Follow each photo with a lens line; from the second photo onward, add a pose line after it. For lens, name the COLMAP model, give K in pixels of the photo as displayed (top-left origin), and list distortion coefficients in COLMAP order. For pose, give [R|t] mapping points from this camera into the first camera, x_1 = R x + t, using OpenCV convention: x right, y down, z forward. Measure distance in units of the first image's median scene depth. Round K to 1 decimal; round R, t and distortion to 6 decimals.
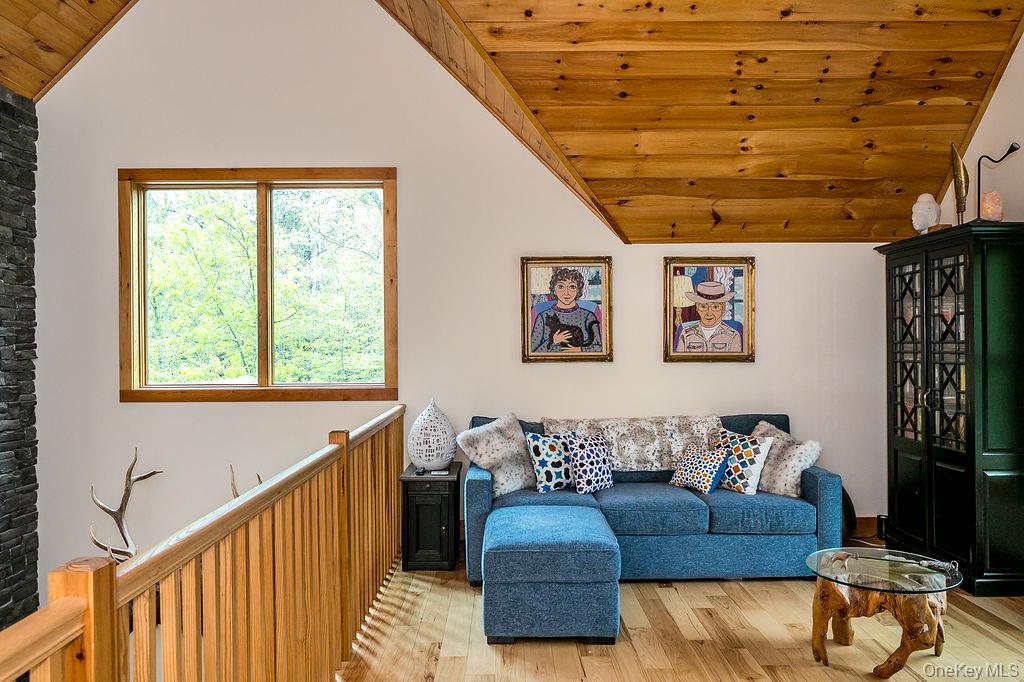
lens RADIAL K [[760.0, 0, 512.0], [0, 760.0, 343.2], [0, 0, 1]] dist [-0.010350, -0.007852]
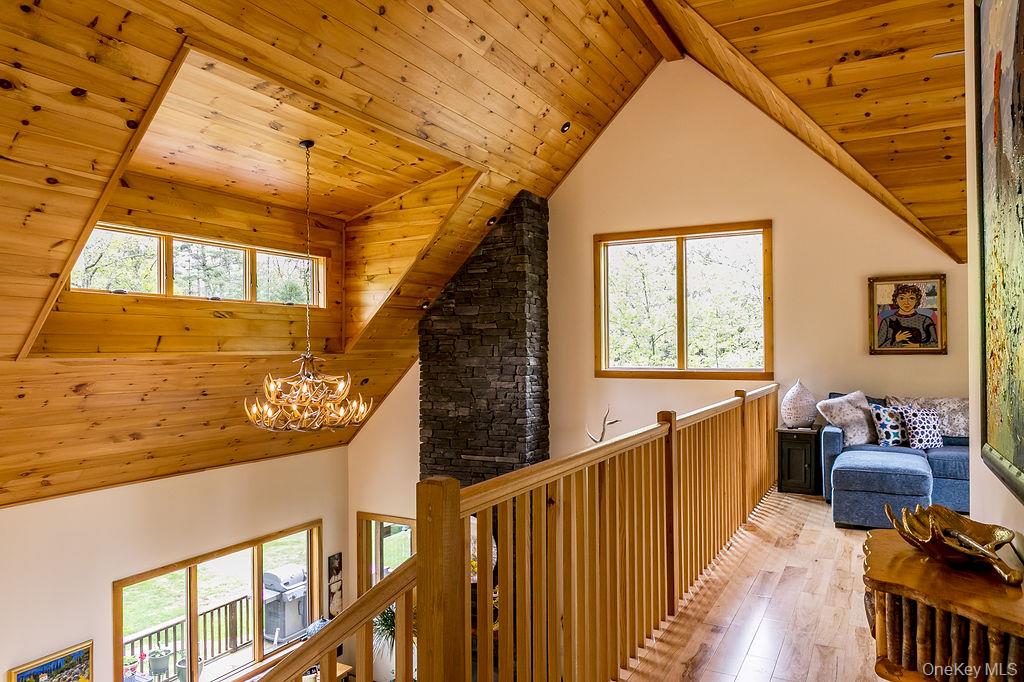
lens RADIAL K [[704.4, 0, 511.7], [0, 704.4, 341.5], [0, 0, 1]] dist [-0.020809, 0.008126]
pose [[0.878573, -0.003179, -0.477598, 0.055676], [0.000715, 0.999985, -0.005342, 0.008400], [0.477608, 0.004352, 0.878562, -0.463744]]
